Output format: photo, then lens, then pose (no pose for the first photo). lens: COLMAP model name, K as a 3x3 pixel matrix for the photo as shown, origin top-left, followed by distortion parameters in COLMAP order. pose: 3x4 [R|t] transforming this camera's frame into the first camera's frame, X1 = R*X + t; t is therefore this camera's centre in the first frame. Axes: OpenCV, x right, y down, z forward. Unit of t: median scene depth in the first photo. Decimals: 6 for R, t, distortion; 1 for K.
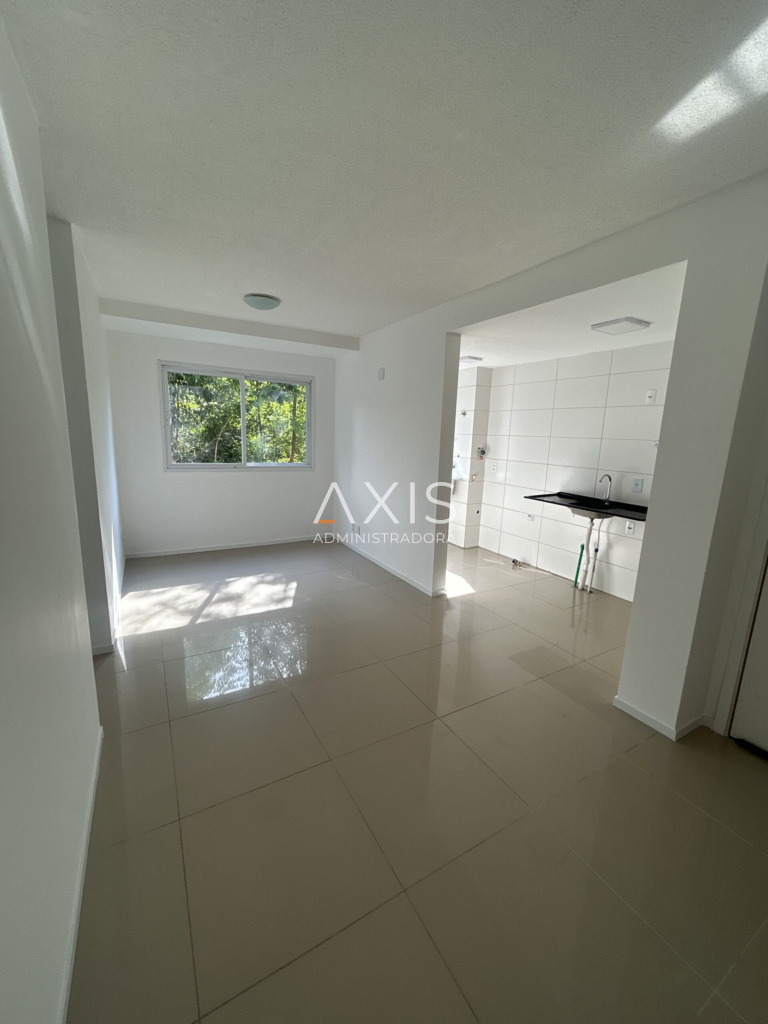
lens RADIAL K [[414.2, 0, 384.0], [0, 414.2, 512.0], [0, 0, 1]] dist [-0.000666, 0.000602]
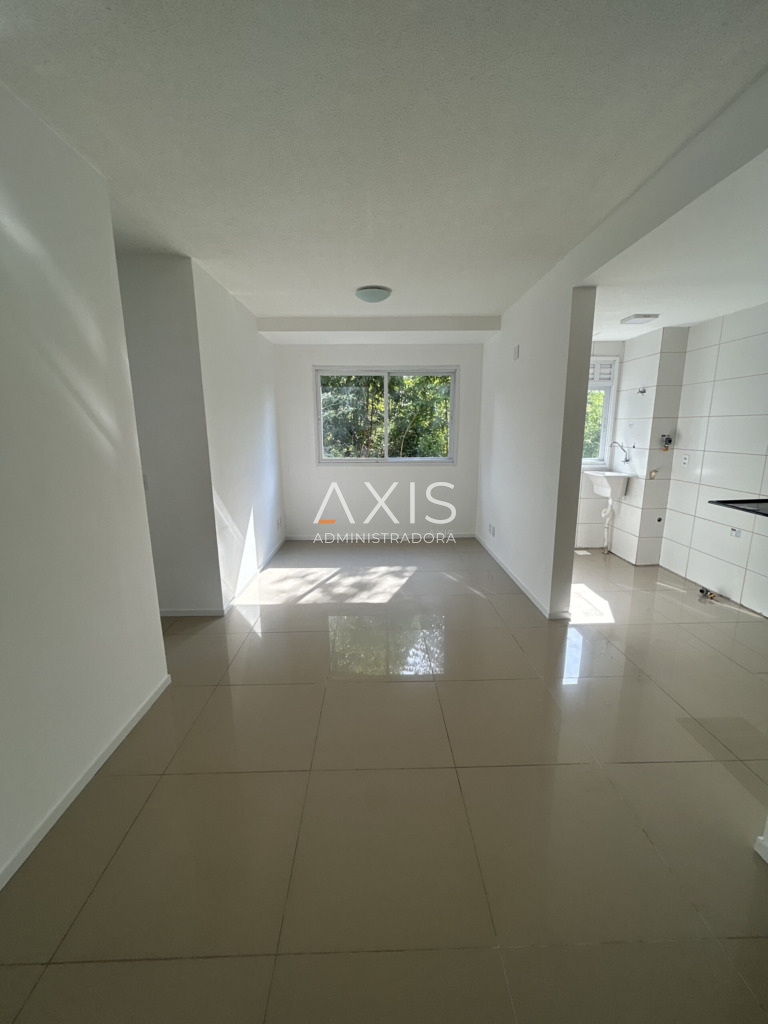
lens RADIAL K [[414.2, 0, 384.0], [0, 414.2, 512.0], [0, 0, 1]] dist [-0.000666, 0.000602]
pose [[0.876419, 0.054642, -0.478439, 0.168813], [-0.051764, 0.998475, 0.019211, -0.003333], [0.478759, 0.007929, 0.877910, 0.103123]]
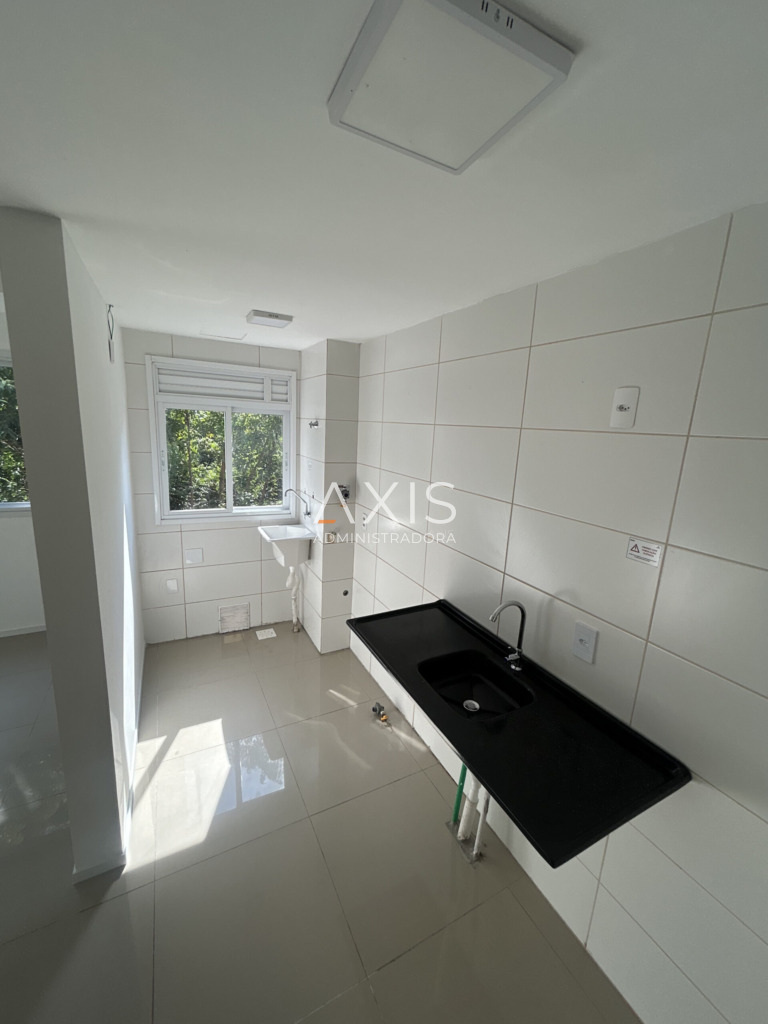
lens RADIAL K [[414.2, 0, 384.0], [0, 414.2, 512.0], [0, 0, 1]] dist [-0.000666, 0.000602]
pose [[0.998811, 0.026223, -0.041106, 0.347025], [-0.025461, 0.999496, 0.018967, -0.145431], [0.041583, -0.017898, 0.998975, 0.486271]]
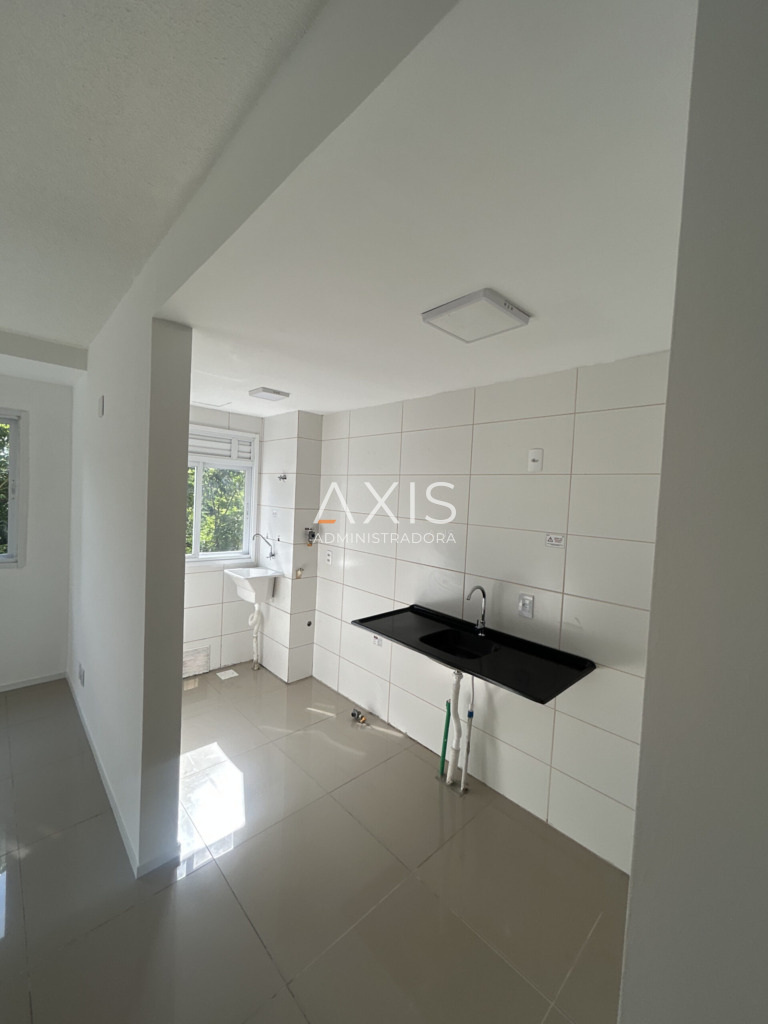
lens RADIAL K [[414.2, 0, 384.0], [0, 414.2, 512.0], [0, 0, 1]] dist [-0.000666, 0.000602]
pose [[0.972433, 0.003569, 0.233156, 0.216874], [0.028778, 0.990402, -0.135185, -0.096540], [-0.231401, 0.138168, 0.962997, 0.360247]]
